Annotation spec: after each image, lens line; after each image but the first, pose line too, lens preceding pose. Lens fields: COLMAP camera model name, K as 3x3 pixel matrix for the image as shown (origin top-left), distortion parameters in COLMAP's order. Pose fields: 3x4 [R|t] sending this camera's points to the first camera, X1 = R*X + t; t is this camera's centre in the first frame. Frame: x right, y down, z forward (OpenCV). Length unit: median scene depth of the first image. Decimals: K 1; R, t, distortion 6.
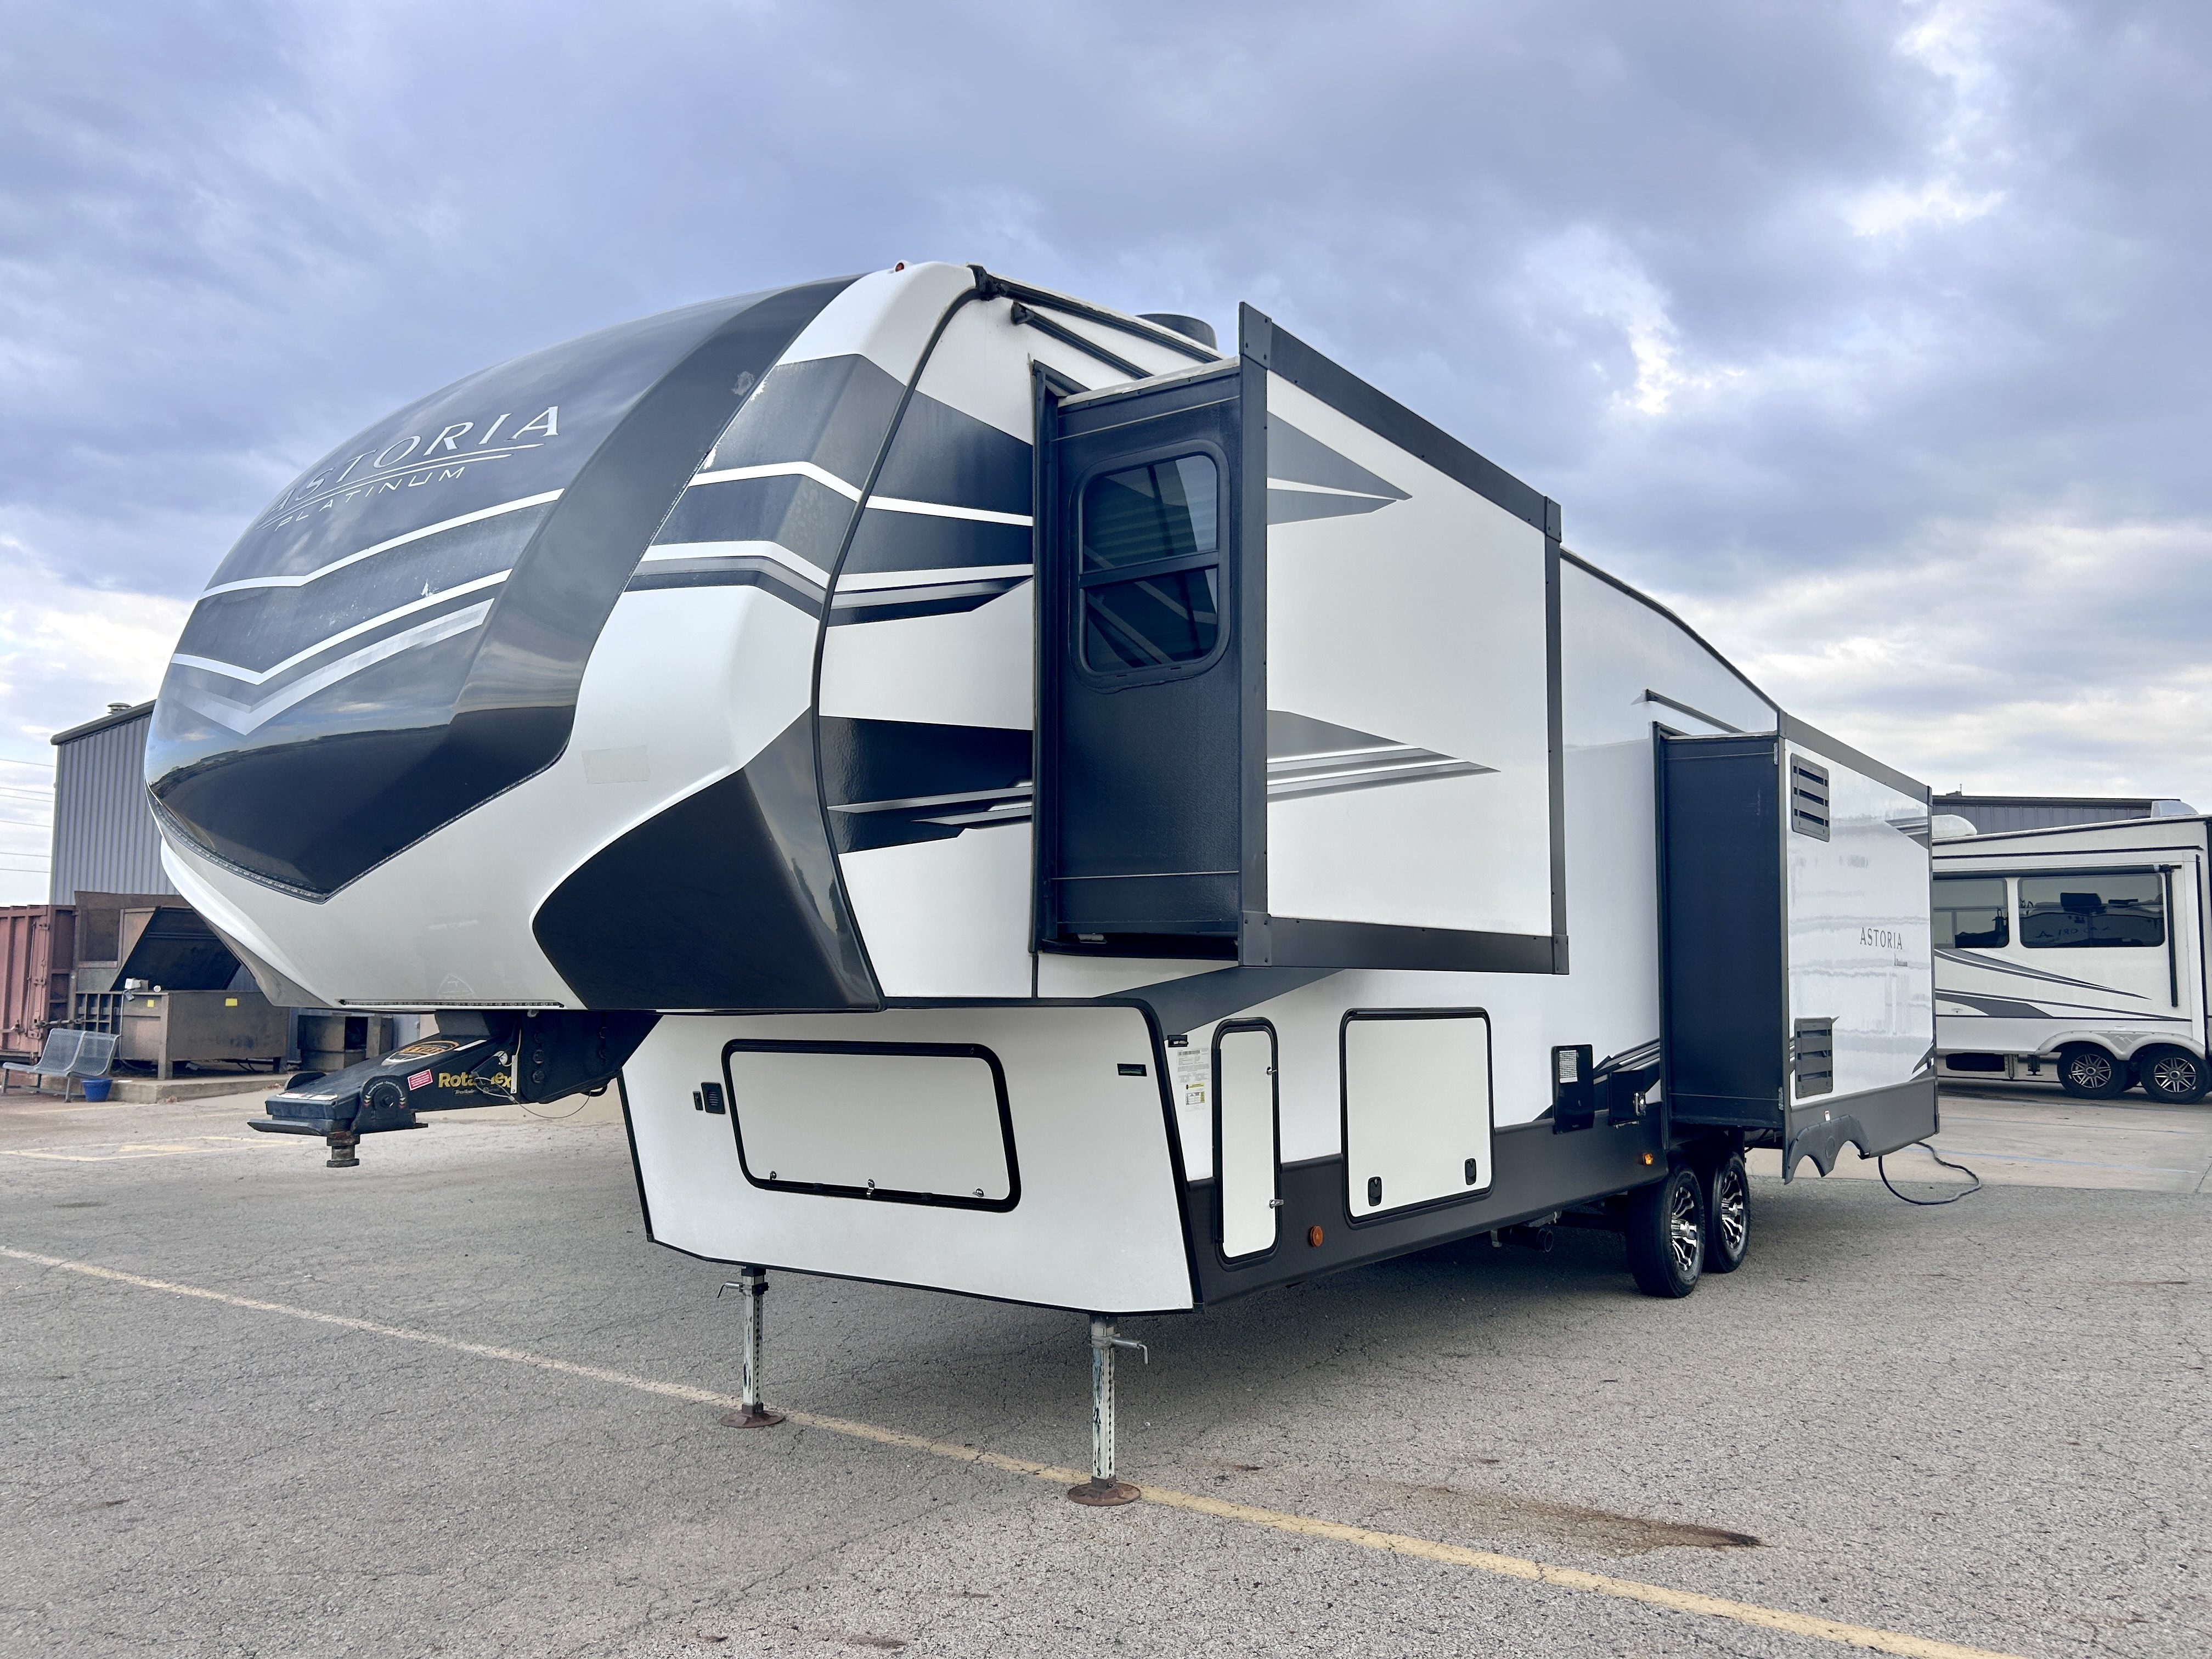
lens RADIAL K [[1705.4, 0, 1096.5], [0, 1705.4, 834.1], [0, 0, 1]] dist [0.032298, -0.002952]
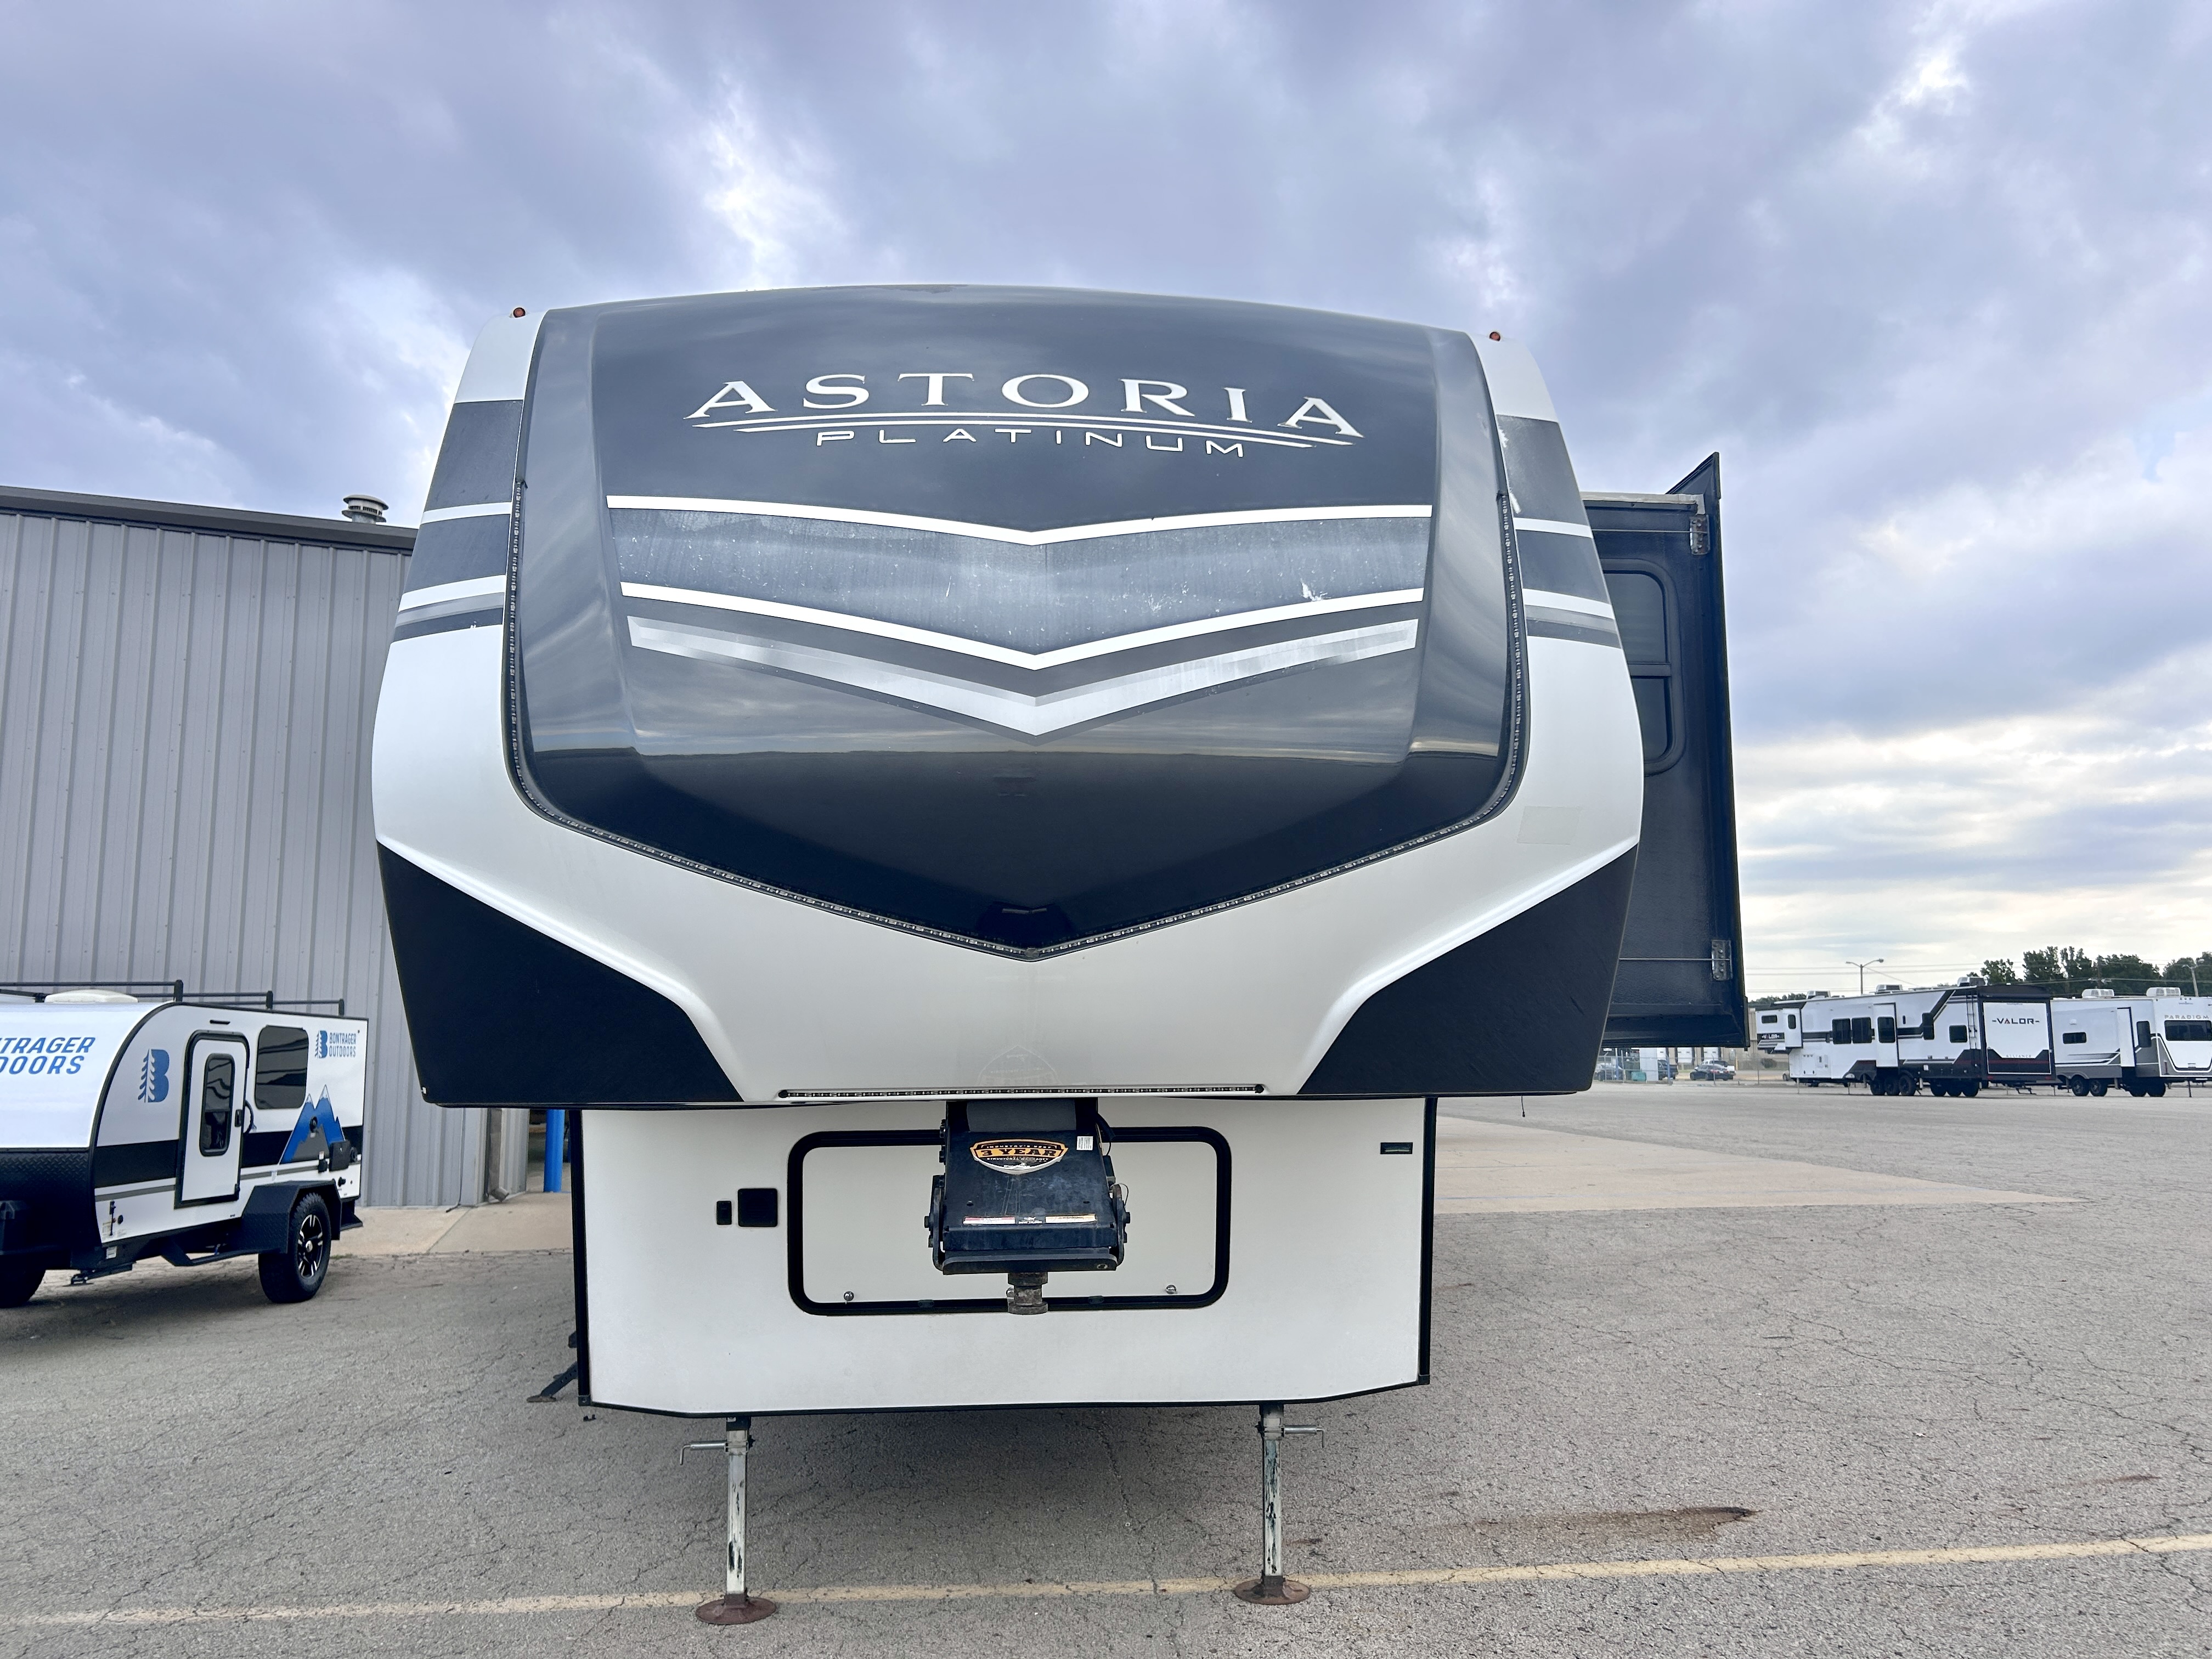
lens RADIAL K [[1705.4, 0, 1096.5], [0, 1705.4, 834.1], [0, 0, 1]] dist [0.032298, -0.002952]
pose [[0.759055, 0.079145, 0.646197, -0.716459], [-0.052453, 0.996791, -0.060471, 0.021607], [-0.648910, 0.012006, 0.760771, 0.315672]]
